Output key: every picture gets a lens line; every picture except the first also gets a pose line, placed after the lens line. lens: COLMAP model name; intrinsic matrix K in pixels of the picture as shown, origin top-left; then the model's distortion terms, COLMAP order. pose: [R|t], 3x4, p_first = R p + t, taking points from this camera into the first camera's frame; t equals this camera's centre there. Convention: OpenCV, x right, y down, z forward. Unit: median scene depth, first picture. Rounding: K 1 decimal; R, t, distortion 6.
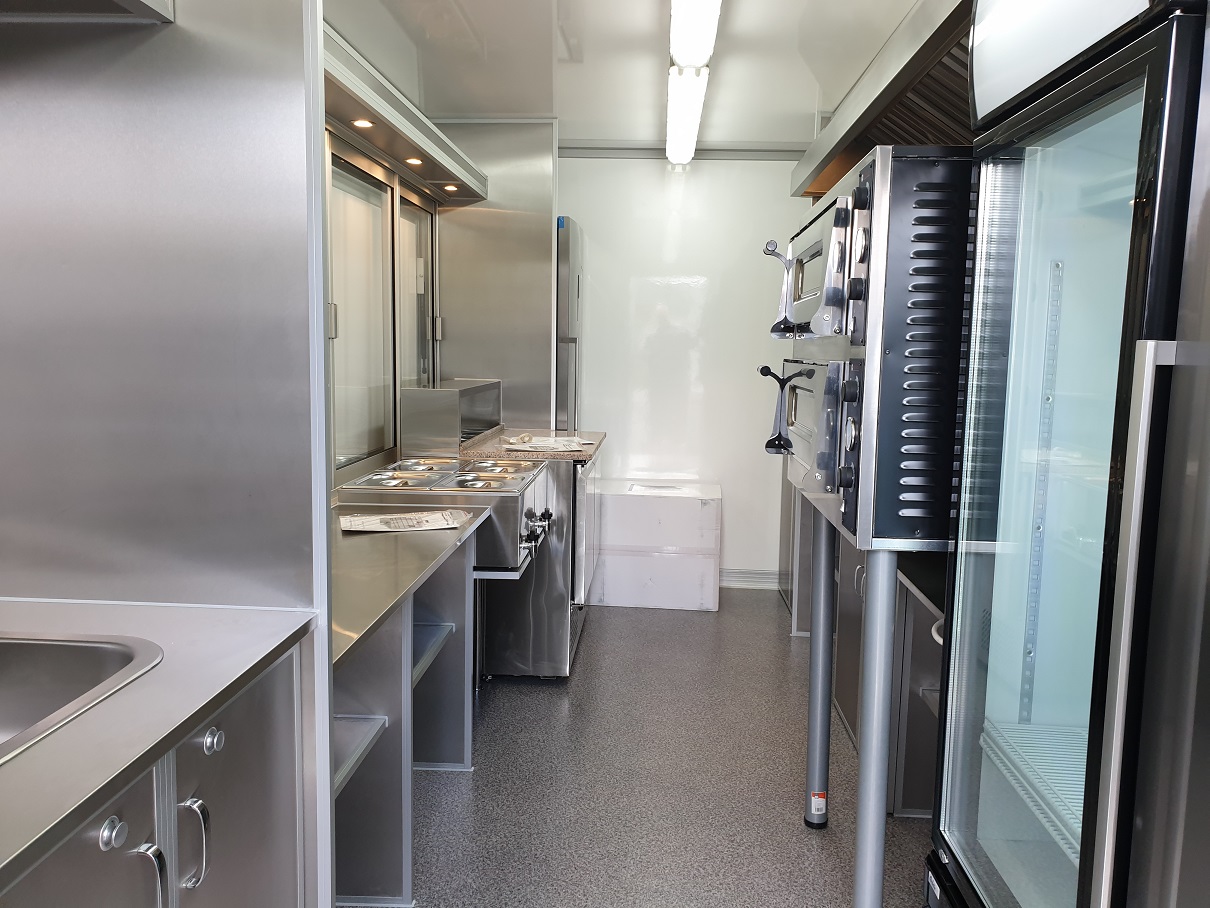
lens RADIAL K [[918.4, 0, 625.1], [0, 918.4, 454.0], [0, 0, 1]] dist [0.038714, -0.008390]
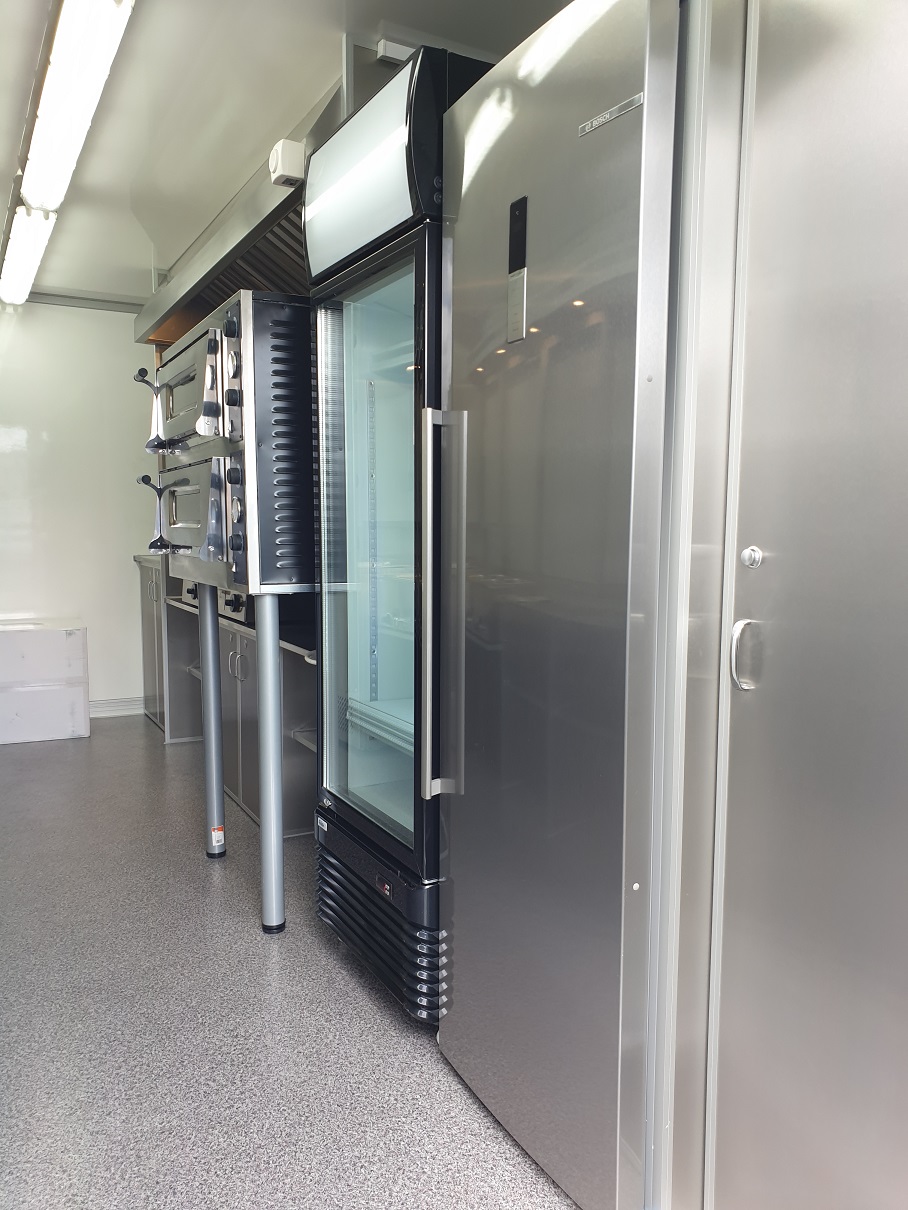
lens RADIAL K [[926.2, 0, 451.1], [0, 926.2, 605.7], [0, 0, 1]] dist [0.005345, 0.007192]
pose [[0.861270, -0.061647, 0.504395, -0.157108], [0.074069, 0.997243, -0.004592, 0.139388], [-0.502721, 0.041315, 0.863461, -0.264572]]
